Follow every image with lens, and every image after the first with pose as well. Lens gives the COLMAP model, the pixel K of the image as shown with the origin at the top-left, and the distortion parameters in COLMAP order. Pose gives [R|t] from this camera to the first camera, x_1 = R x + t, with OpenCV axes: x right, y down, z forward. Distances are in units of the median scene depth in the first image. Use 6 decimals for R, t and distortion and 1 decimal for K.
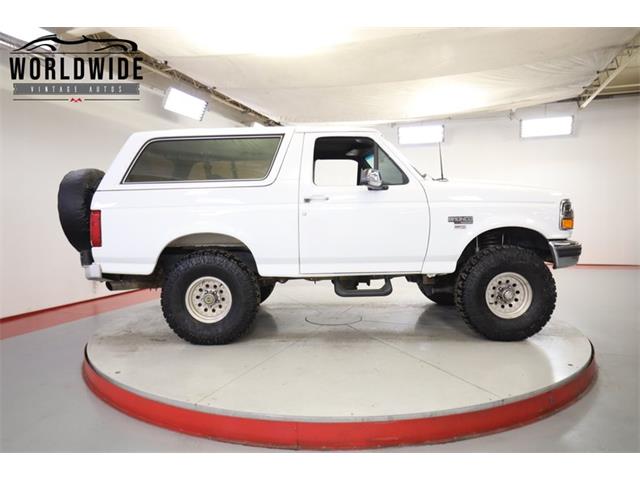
lens RADIAL K [[450.8, 0, 319.8], [0, 450.8, 233.2], [0, 0, 1]] dist [-0.044747, 0.005971]
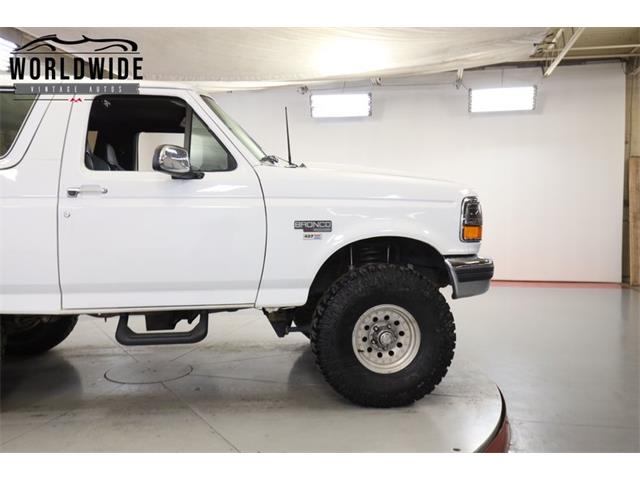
lens RADIAL K [[593.9, 0, 318.9], [0, 593.9, 231.3], [0, 0, 1]] dist [-0.009590, -0.000921]
pose [[0.991022, 0.007326, 0.133500, 0.199188], [-0.006366, 0.999951, -0.007616, -0.014579], [-0.133549, 0.006698, 0.991020, 0.126568]]
